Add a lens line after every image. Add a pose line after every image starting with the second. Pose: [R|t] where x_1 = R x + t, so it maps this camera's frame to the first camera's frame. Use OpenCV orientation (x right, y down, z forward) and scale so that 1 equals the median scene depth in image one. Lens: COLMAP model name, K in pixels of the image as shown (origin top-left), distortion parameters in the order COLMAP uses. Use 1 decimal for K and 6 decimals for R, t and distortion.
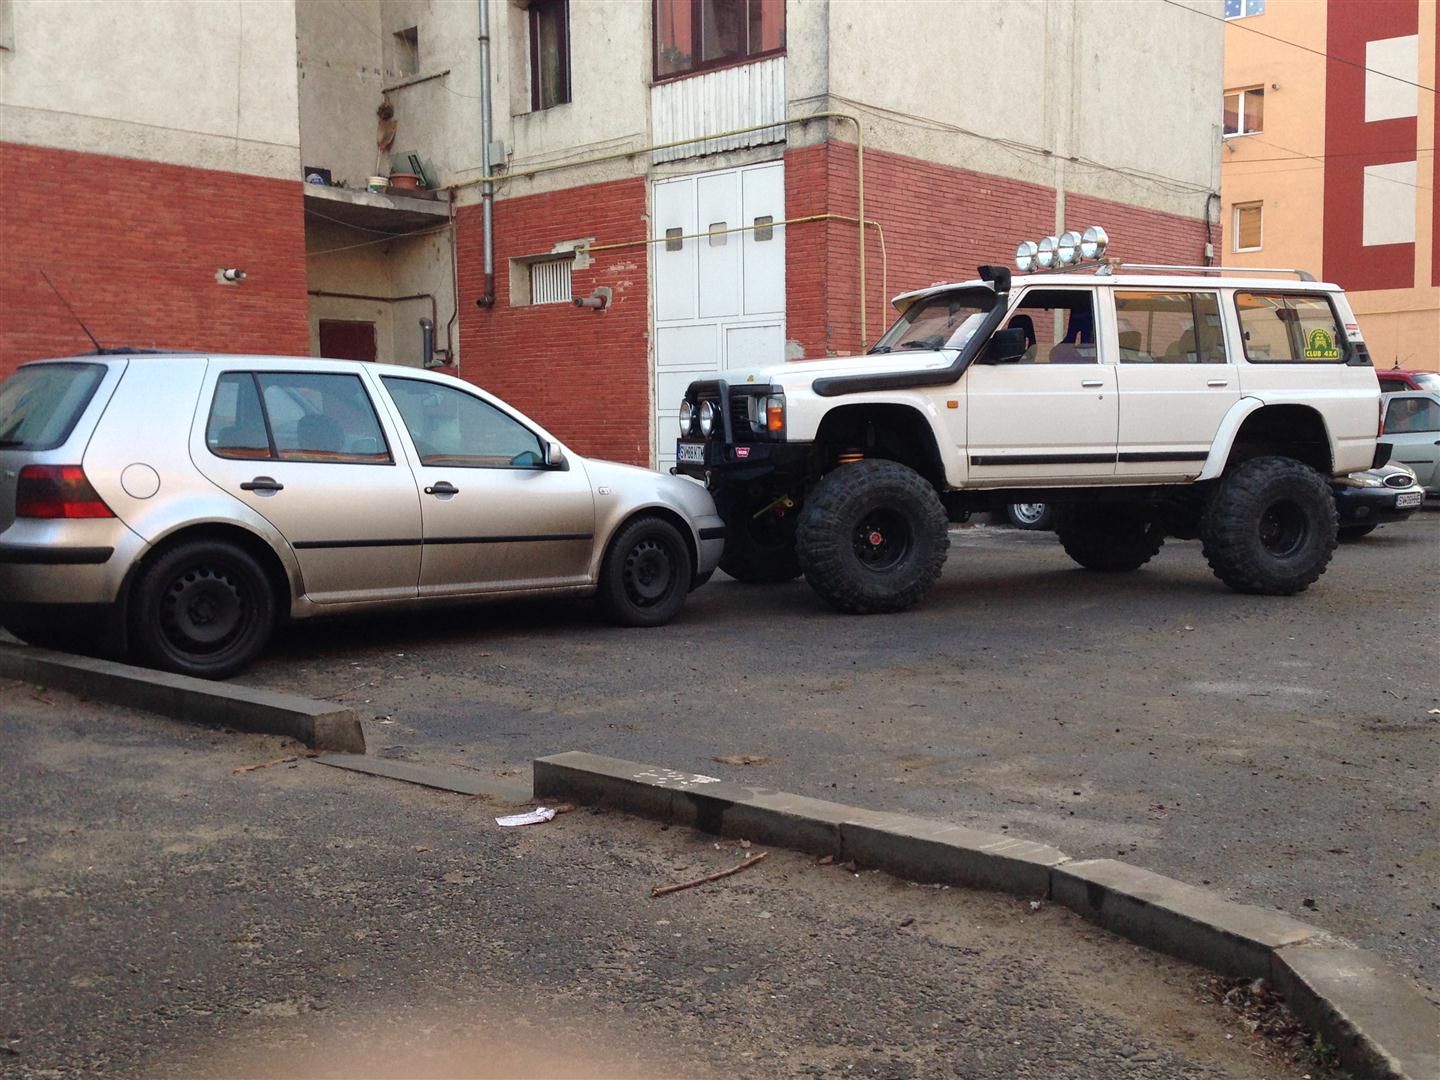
lens RADIAL K [[1509.2, 0, 720.0], [0, 1509.2, 540.0], [0, 0, 1]] dist [0.118151, -0.204170]
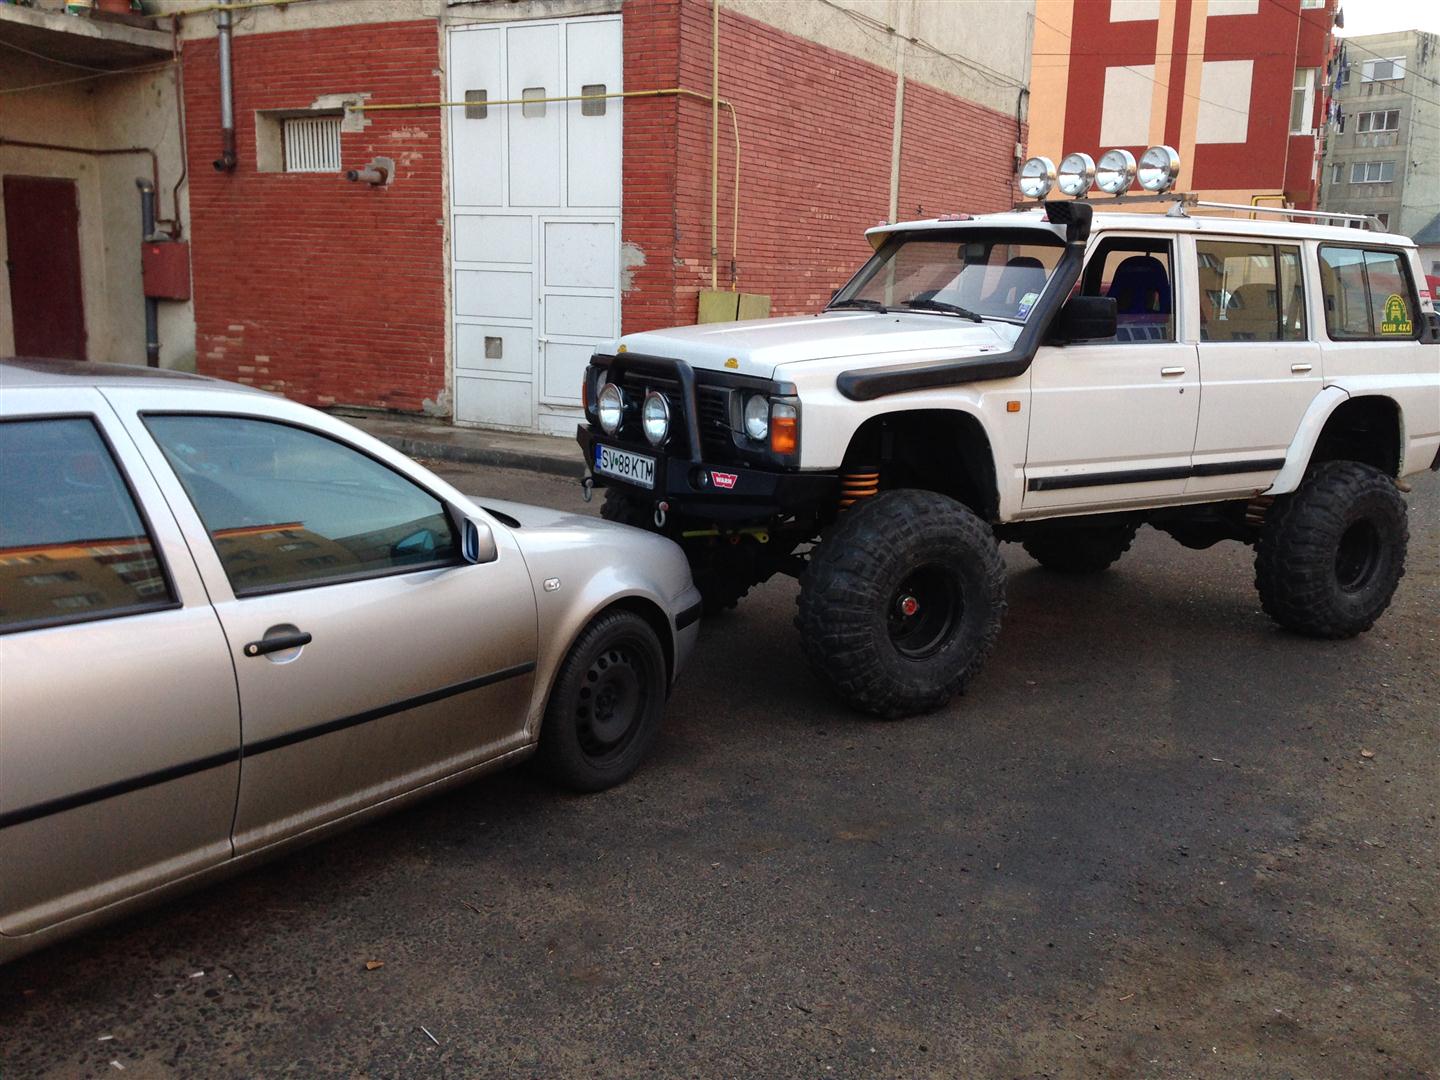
lens RADIAL K [[1312.7, 0, 715.6], [0, 1312.7, 531.5], [0, 0, 1]] dist [0.169341, -0.300703]
pose [[0.975226, -0.004798, 0.221161, -0.064478], [-0.021831, 0.992797, 0.117806, -0.057842], [-0.220133, -0.119715, 0.968096, 0.250523]]
